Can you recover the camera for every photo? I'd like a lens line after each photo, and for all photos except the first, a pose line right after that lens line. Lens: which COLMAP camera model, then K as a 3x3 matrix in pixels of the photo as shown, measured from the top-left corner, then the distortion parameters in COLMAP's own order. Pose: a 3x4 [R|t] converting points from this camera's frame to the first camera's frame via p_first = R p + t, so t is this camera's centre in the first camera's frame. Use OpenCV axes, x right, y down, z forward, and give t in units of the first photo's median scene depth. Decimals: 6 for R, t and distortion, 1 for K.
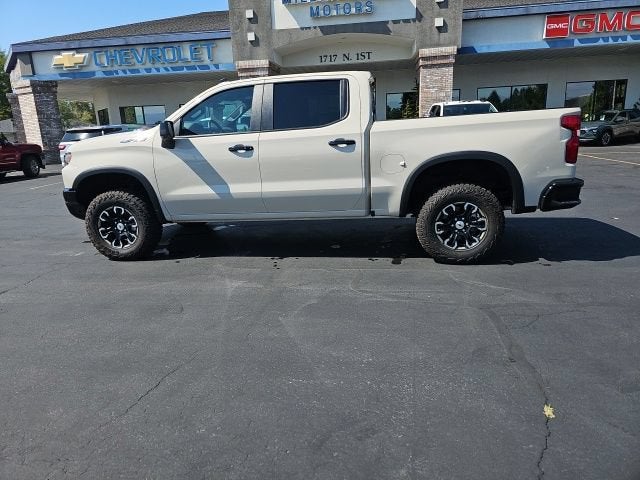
lens RADIAL K [[432.0, 0, 316.6], [0, 432.0, 233.9], [0, 0, 1]] dist [0.058063, -0.049162]
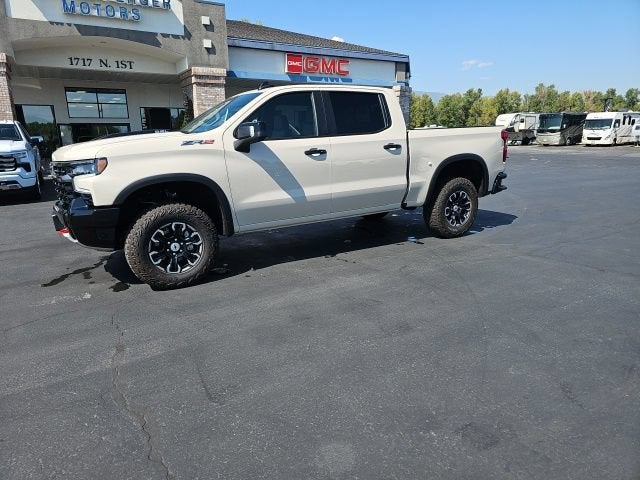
lens RADIAL K [[429.0, 0, 322.0], [0, 429.0, 239.0], [0, 0, 1]] dist [0.054008, -0.043296]
pose [[0.767078, -0.121064, 0.630027, -0.749980], [0.140433, 0.989903, 0.019234, -0.008659], [-0.625995, 0.073723, 0.776335, 0.192217]]
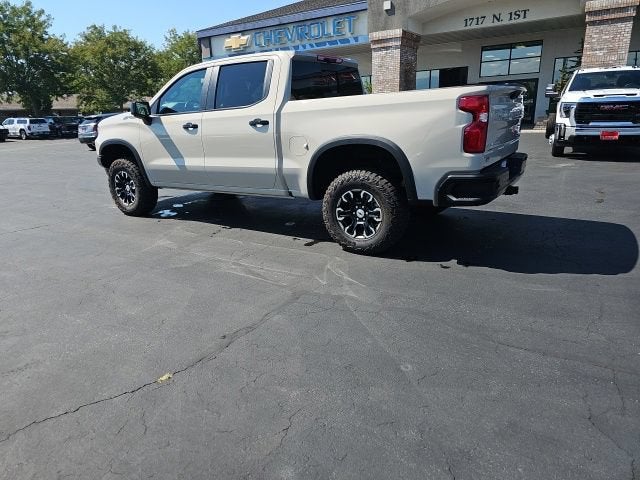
lens RADIAL K [[429.4, 0, 307.8], [0, 429.4, 247.0], [0, 0, 1]] dist [0.060001, -0.045082]
pose [[0.905086, 0.133058, -0.403874, 0.542198], [-0.097574, 0.989426, 0.107307, -0.032969], [0.413882, -0.057714, 0.908499, 0.074565]]
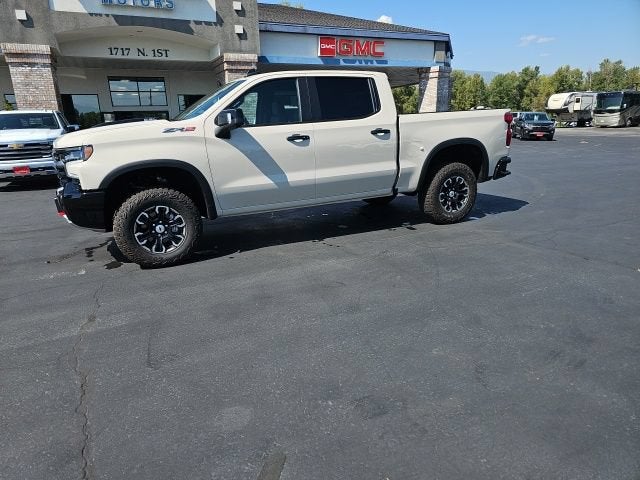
lens RADIAL K [[429.8, 0, 321.8], [0, 429.8, 244.4], [0, 0, 1]] dist [0.052814, -0.040783]
pose [[0.829408, -0.136031, 0.541829, -0.657945], [0.129899, 0.990277, 0.049773, 0.013229], [-0.543332, 0.029101, 0.839014, 0.088548]]
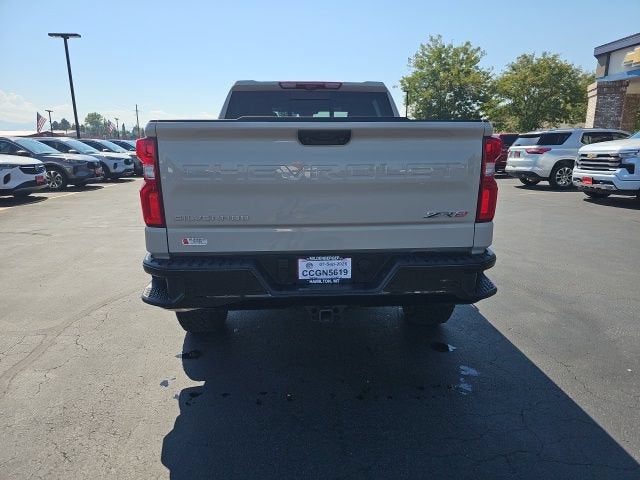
lens RADIAL K [[432.2, 0, 321.0], [0, 432.2, 244.1], [0, 0, 1]] dist [0.053092, -0.045159]
pose [[0.217609, 0.253792, -0.942463, 0.948470], [-0.232401, 0.951304, 0.202512, -0.246741], [0.947964, 0.174961, 0.265994, 0.877841]]
